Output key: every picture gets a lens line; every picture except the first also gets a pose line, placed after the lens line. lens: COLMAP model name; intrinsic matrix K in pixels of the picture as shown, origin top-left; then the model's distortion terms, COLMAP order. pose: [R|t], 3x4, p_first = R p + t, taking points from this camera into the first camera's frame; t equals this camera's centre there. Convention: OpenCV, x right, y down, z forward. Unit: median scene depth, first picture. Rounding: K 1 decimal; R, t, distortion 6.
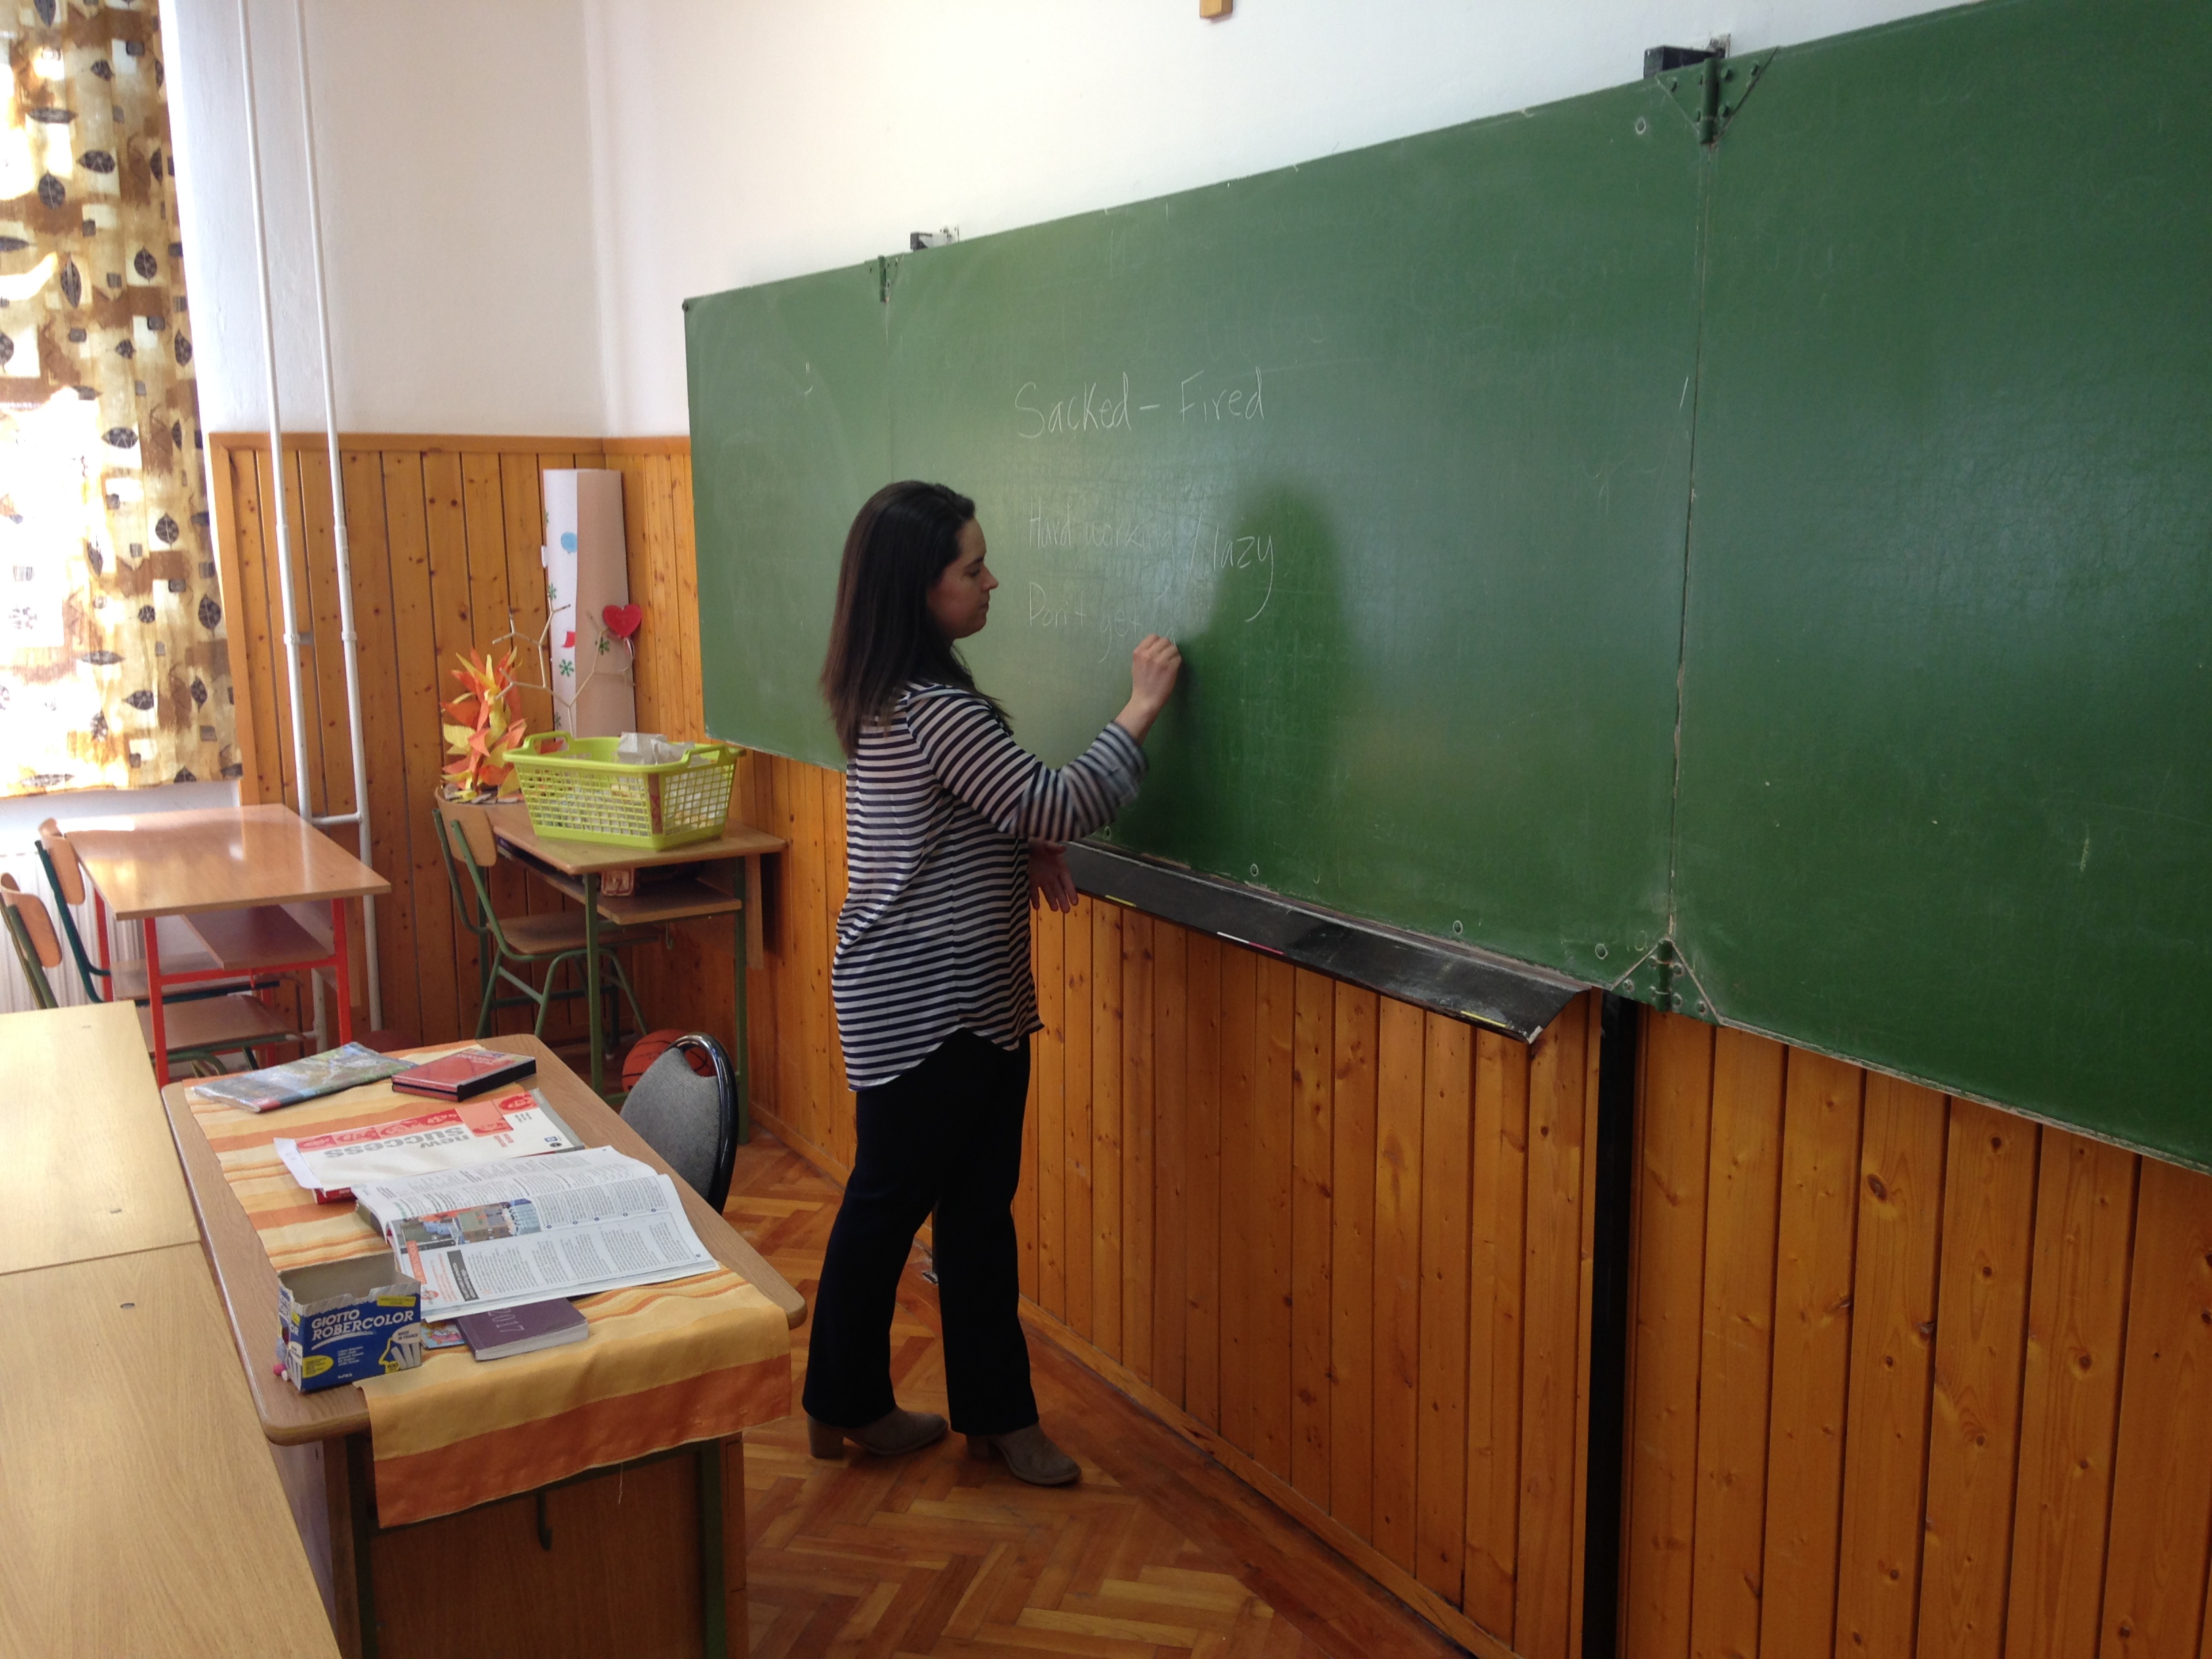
lens RADIAL K [[1930.0, 0, 1106.0], [0, 1930.0, 829.5], [0, 0, 1]] dist [0.065104, -0.002126]
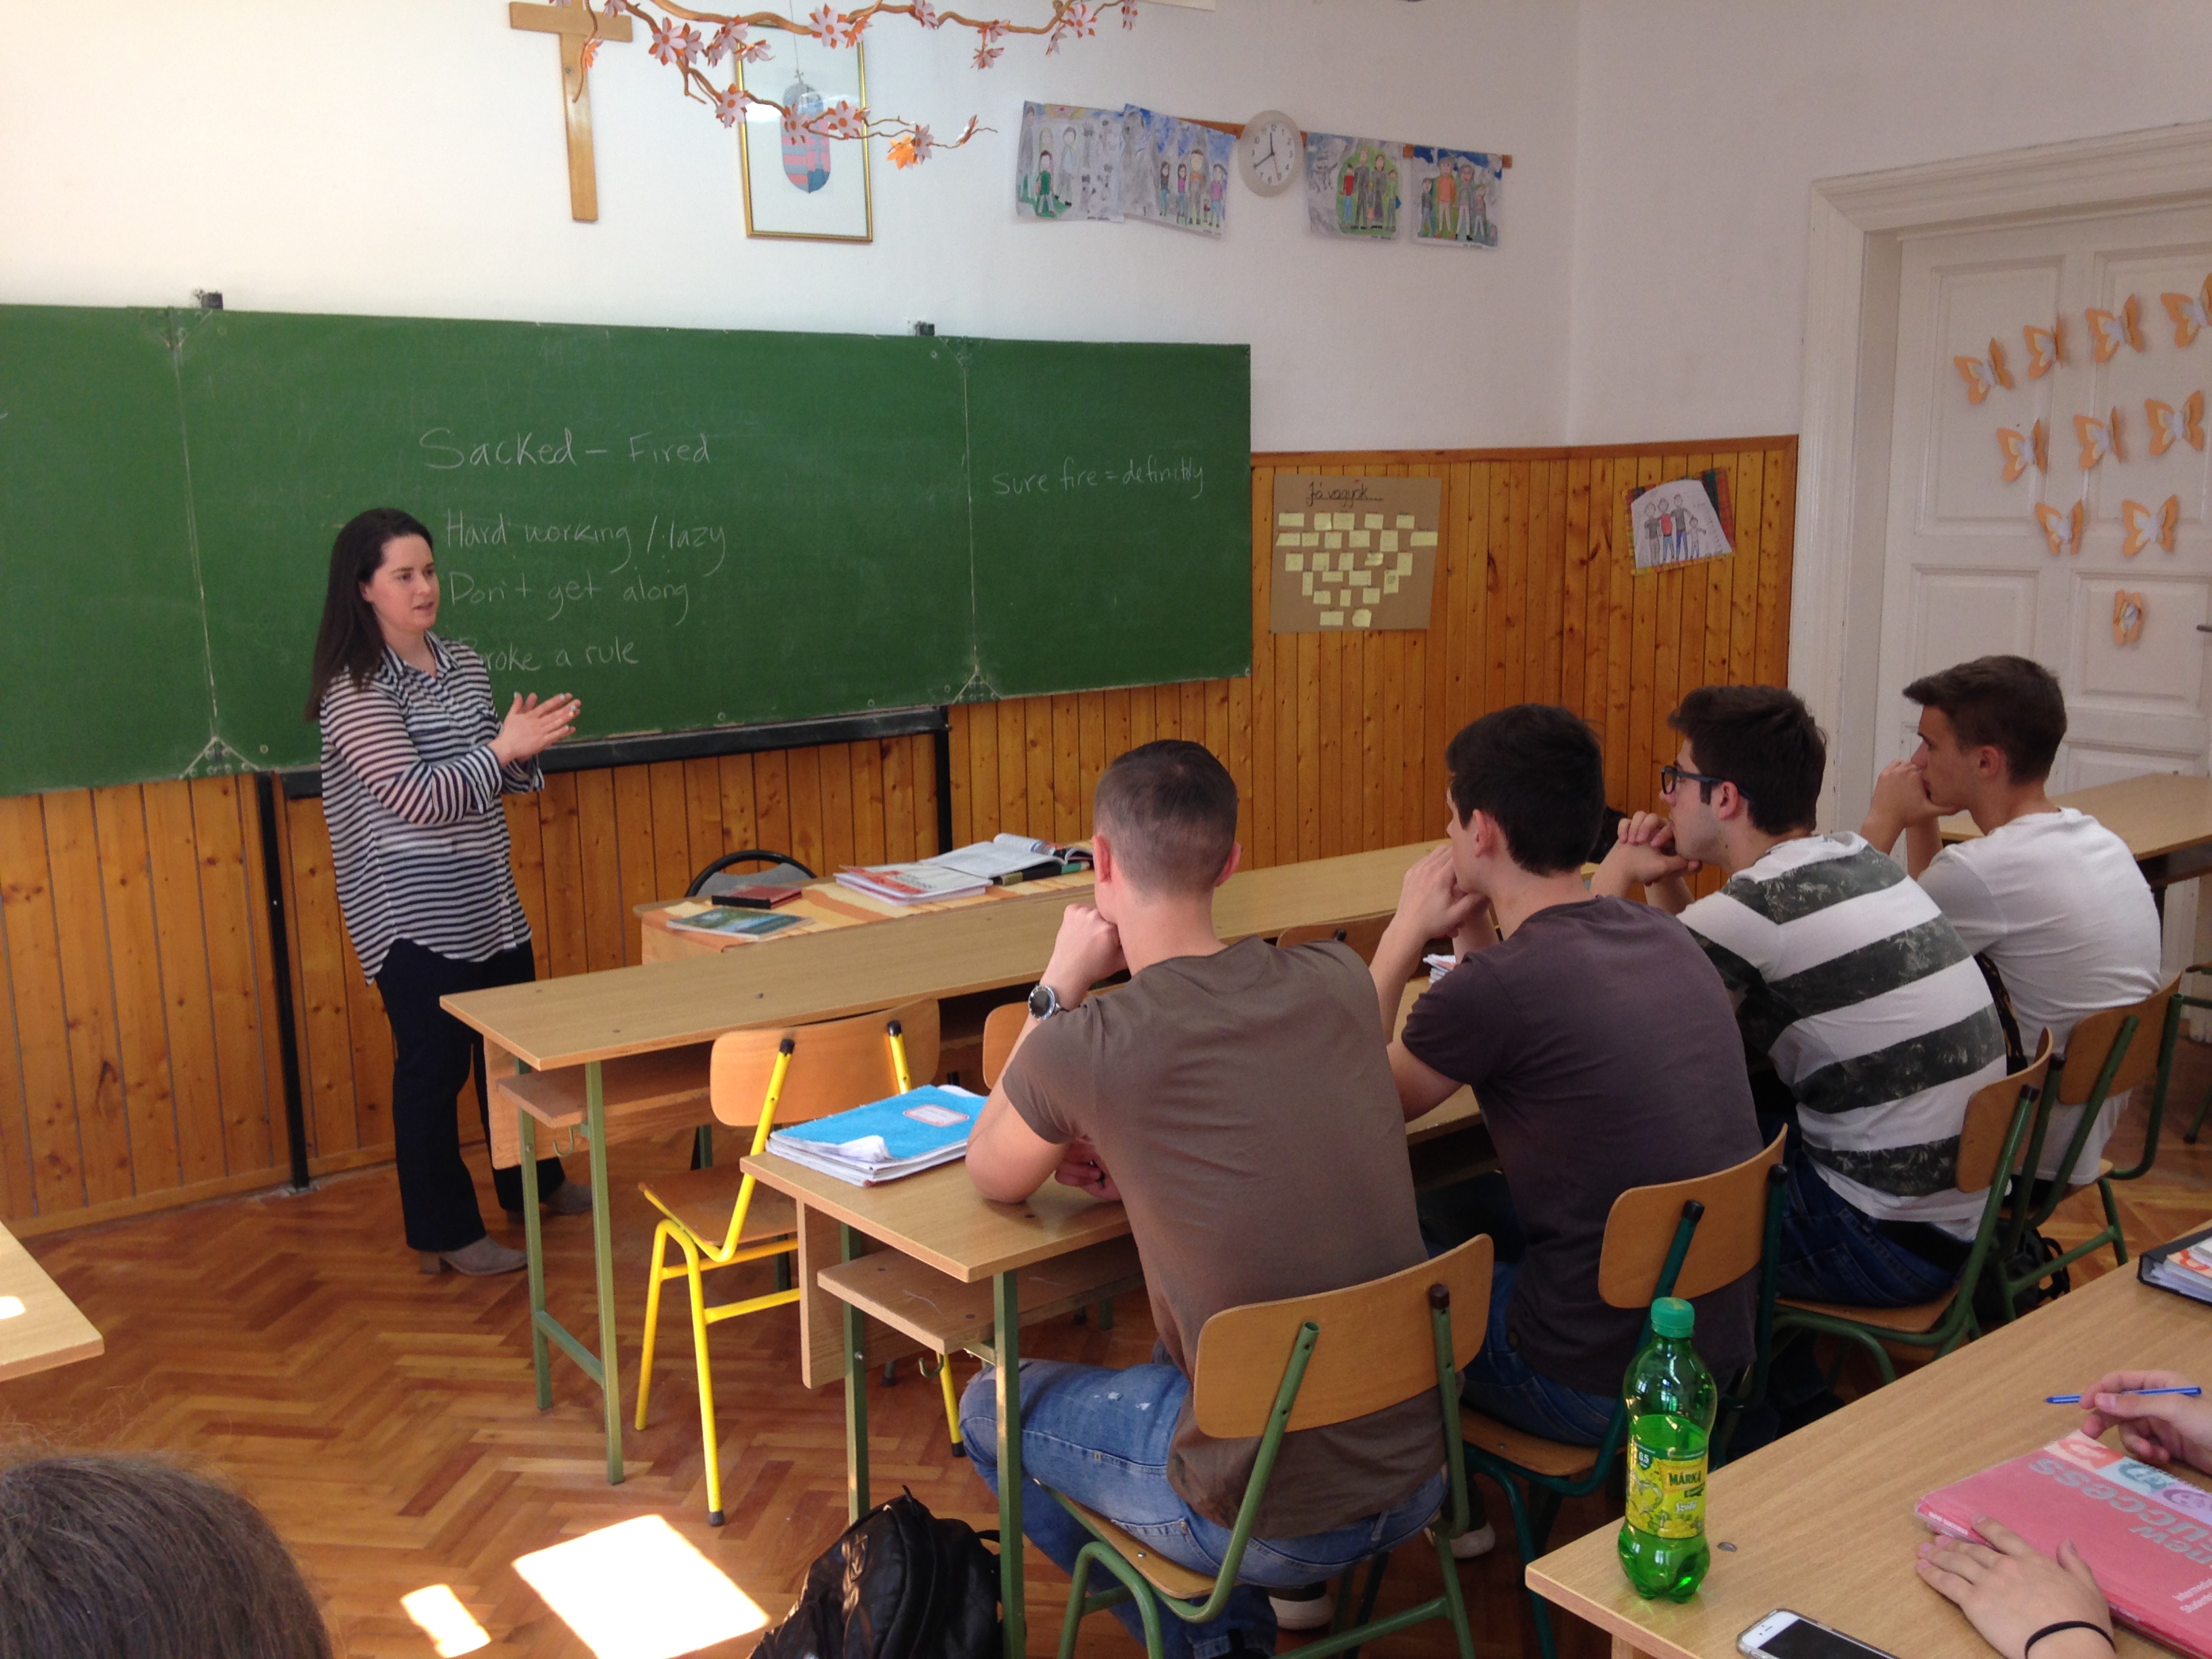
lens RADIAL K [[1925.8, 0, 1106.0], [0, 1925.8, 829.5], [0, 0, 1]] dist [-0.005543, -0.083382]
pose [[-0.091385, -0.172353, 0.980787, -1.833459], [0.186137, 0.964593, 0.186851, -0.153194], [-0.978265, 0.199636, -0.056068, 0.837232]]
